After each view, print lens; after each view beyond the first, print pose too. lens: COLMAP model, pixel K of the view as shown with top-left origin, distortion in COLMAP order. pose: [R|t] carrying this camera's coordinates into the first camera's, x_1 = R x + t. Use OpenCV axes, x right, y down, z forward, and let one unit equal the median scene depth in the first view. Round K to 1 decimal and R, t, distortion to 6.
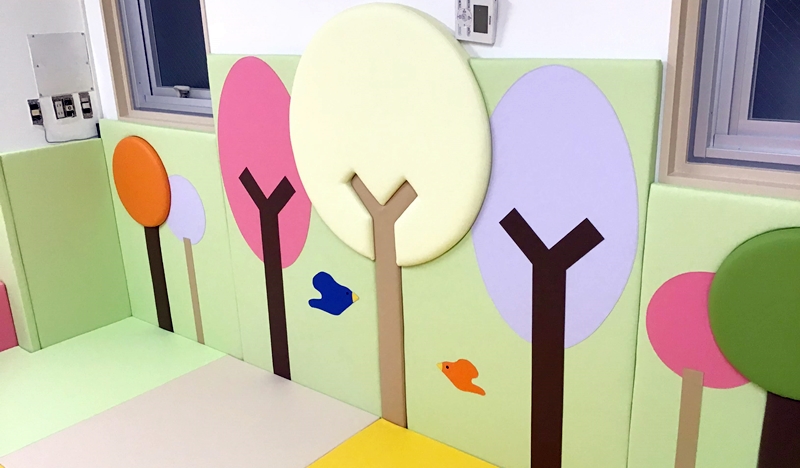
lens RADIAL K [[725.8, 0, 403.0], [0, 725.8, 248.5], [0, 0, 1]] dist [0.126467, -0.243464]
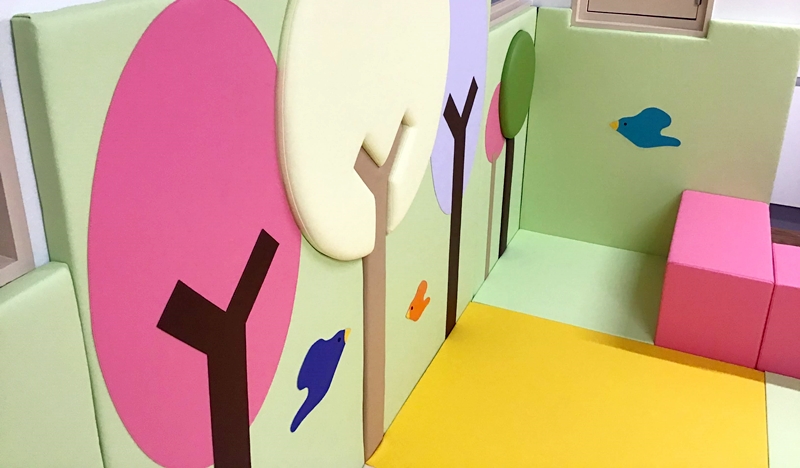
lens RADIAL K [[720.9, 0, 402.5], [0, 720.9, 162.9], [0, 0, 1]] dist [0.059347, -0.002011]
pose [[-0.273347, -0.301770, 0.913354, -0.611487], [0.298238, 0.876138, 0.378730, -0.290674], [-0.914514, 0.375922, -0.149491, 0.981873]]
